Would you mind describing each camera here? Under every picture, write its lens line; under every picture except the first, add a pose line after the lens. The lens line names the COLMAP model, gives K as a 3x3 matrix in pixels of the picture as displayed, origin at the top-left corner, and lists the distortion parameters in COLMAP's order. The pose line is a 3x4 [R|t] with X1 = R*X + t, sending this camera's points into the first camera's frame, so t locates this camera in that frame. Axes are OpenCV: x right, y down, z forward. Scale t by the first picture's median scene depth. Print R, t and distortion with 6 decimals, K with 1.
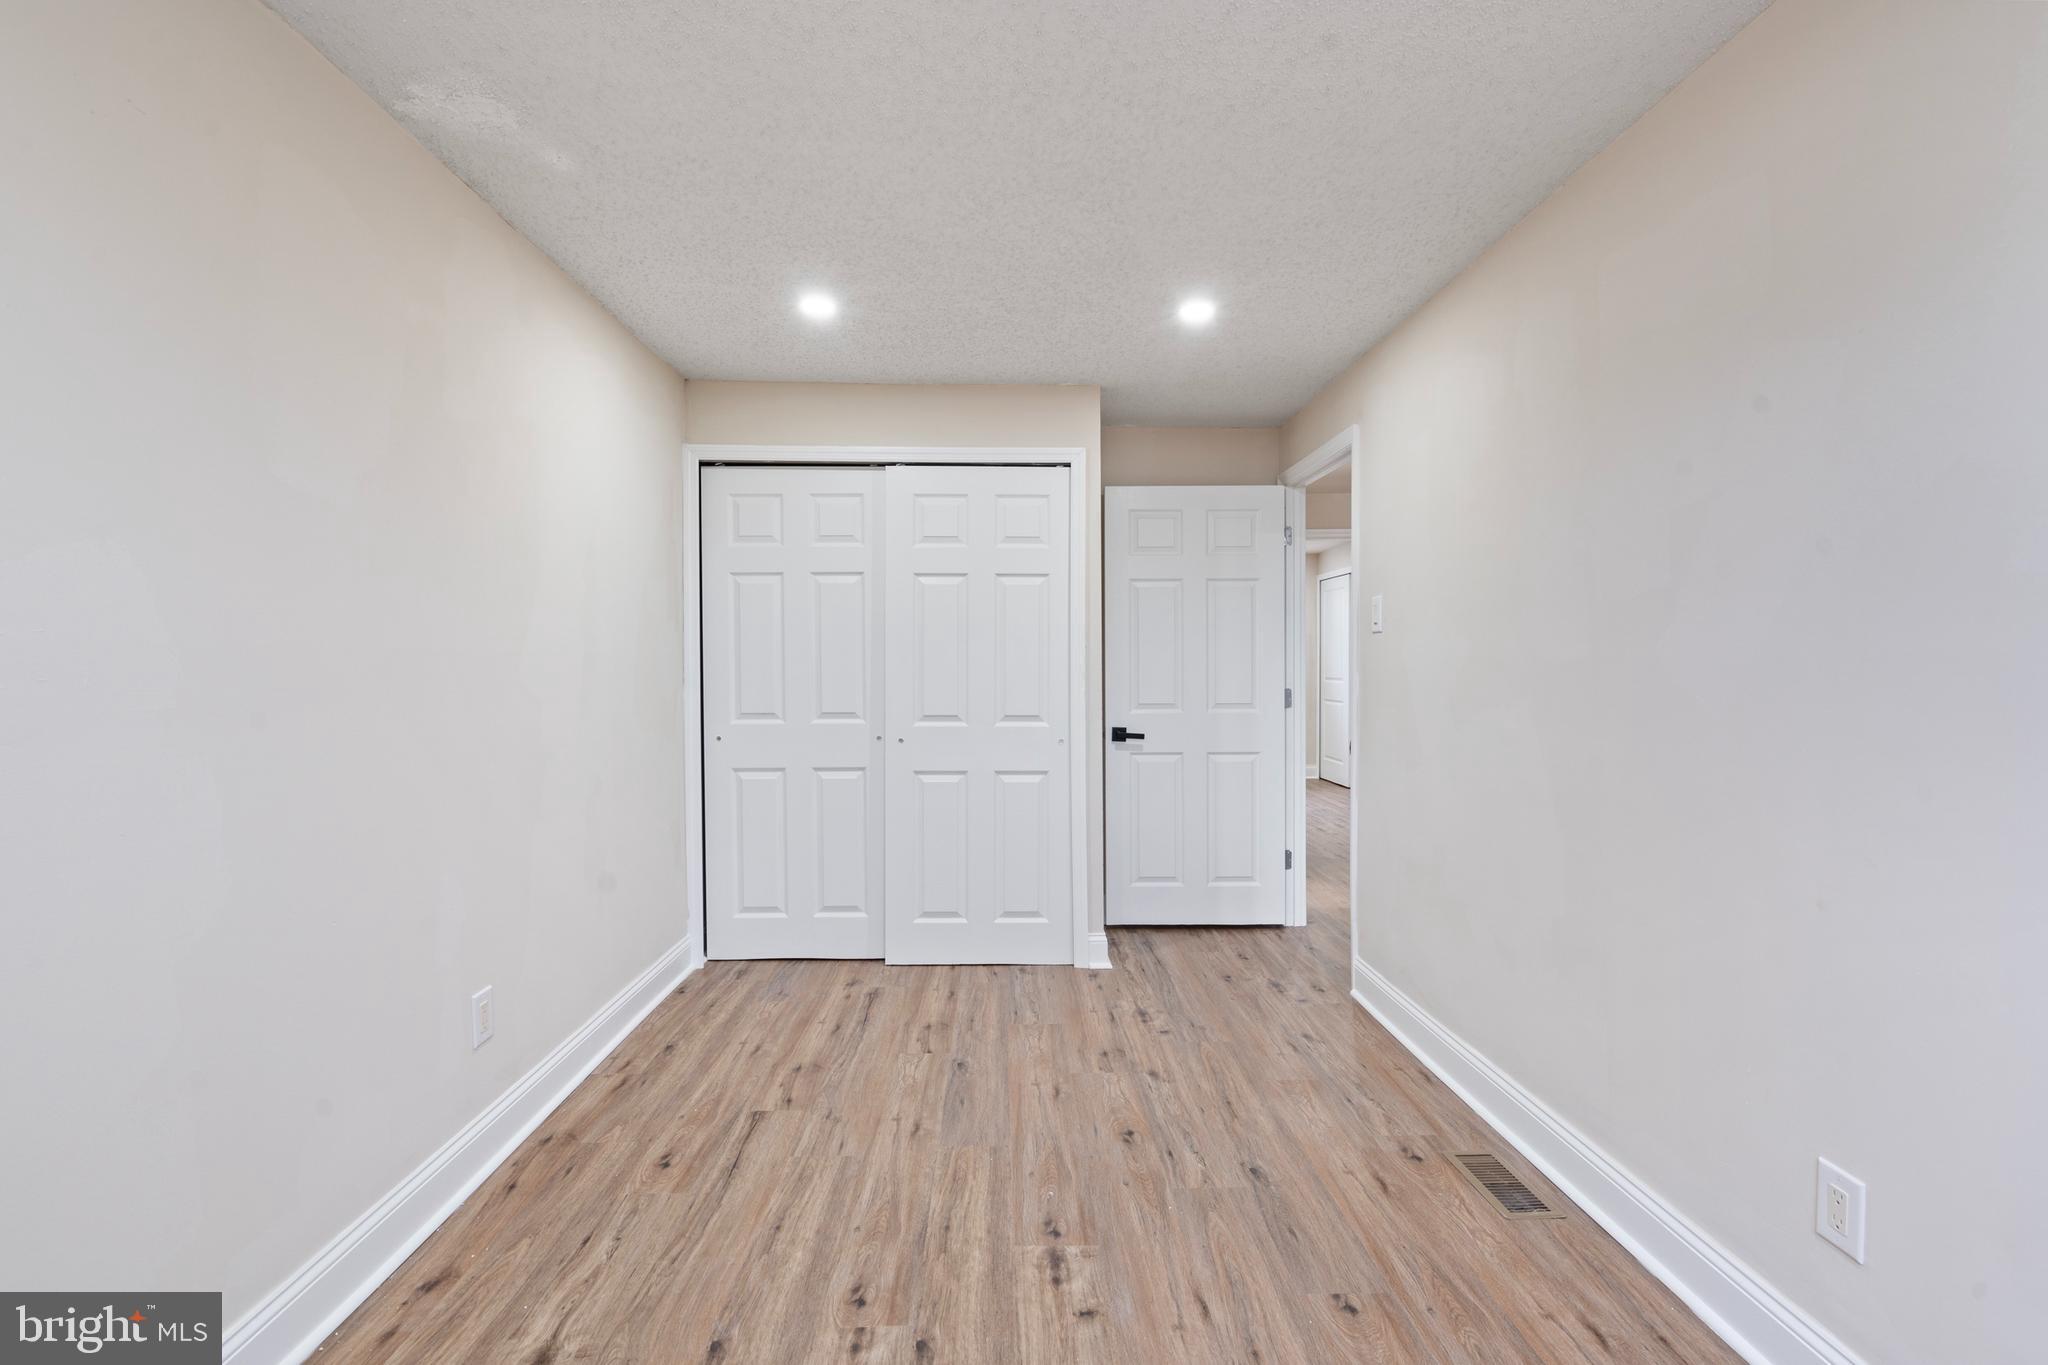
lens RADIAL K [[939.6, 0, 1018.8], [0, 939.6, 698.3], [0, 0, 1]] dist [-0.000694, 0.001059]
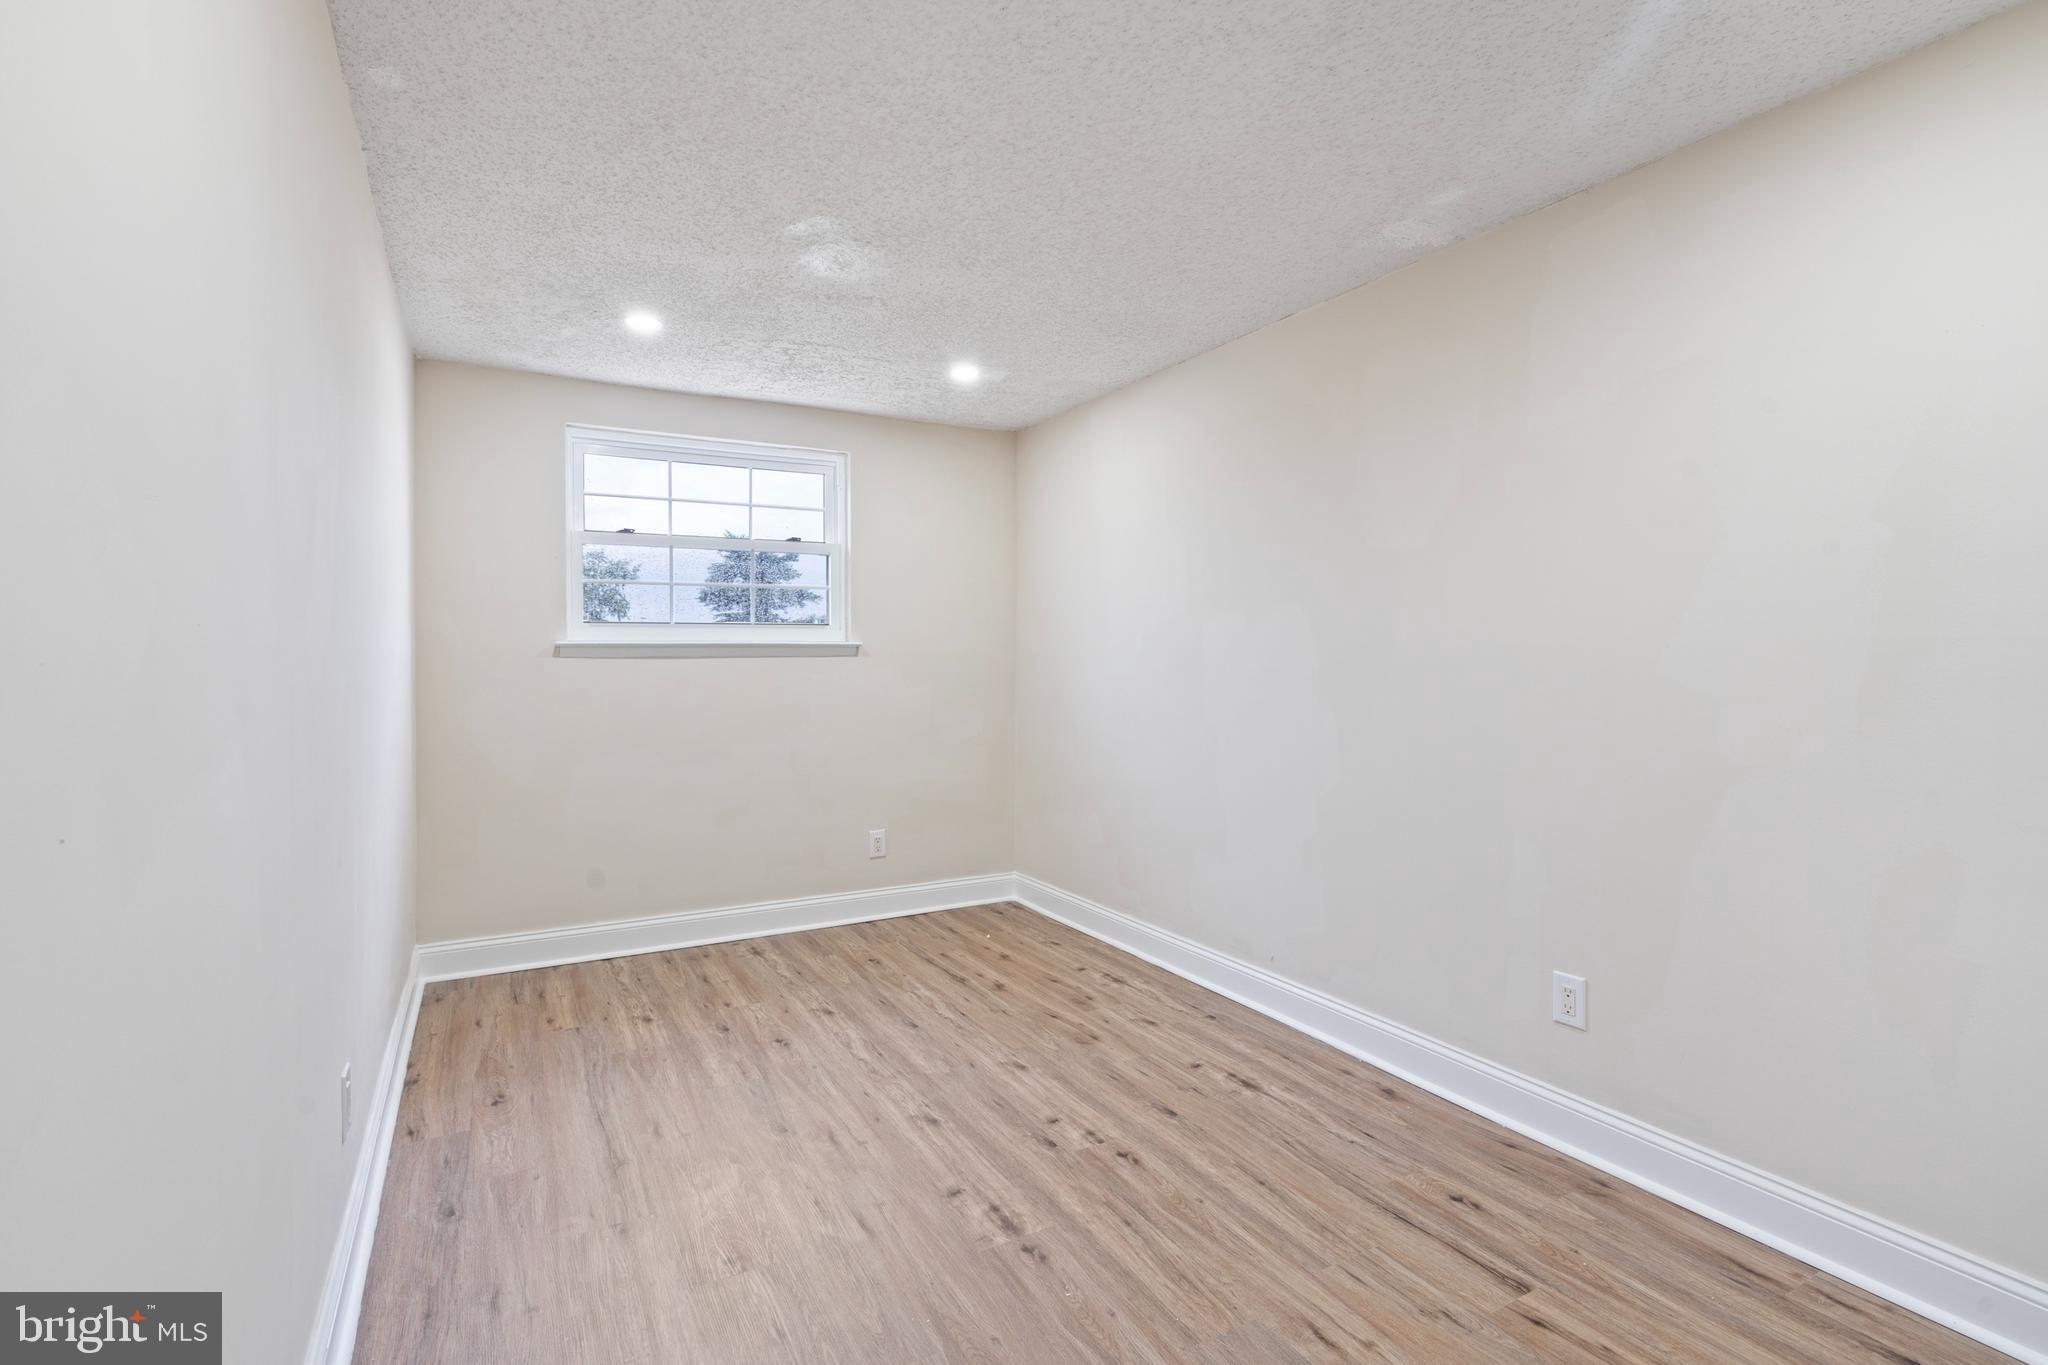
lens RADIAL K [[939.6, 0, 1018.8], [0, 939.6, 698.3], [0, 0, 1]] dist [-0.000694, 0.001059]
pose [[-0.881533, 0.021974, -0.471612, 0.486153], [-0.014920, 0.997121, 0.074347, -0.061960], [0.471888, 0.072576, -0.878667, 1.795144]]
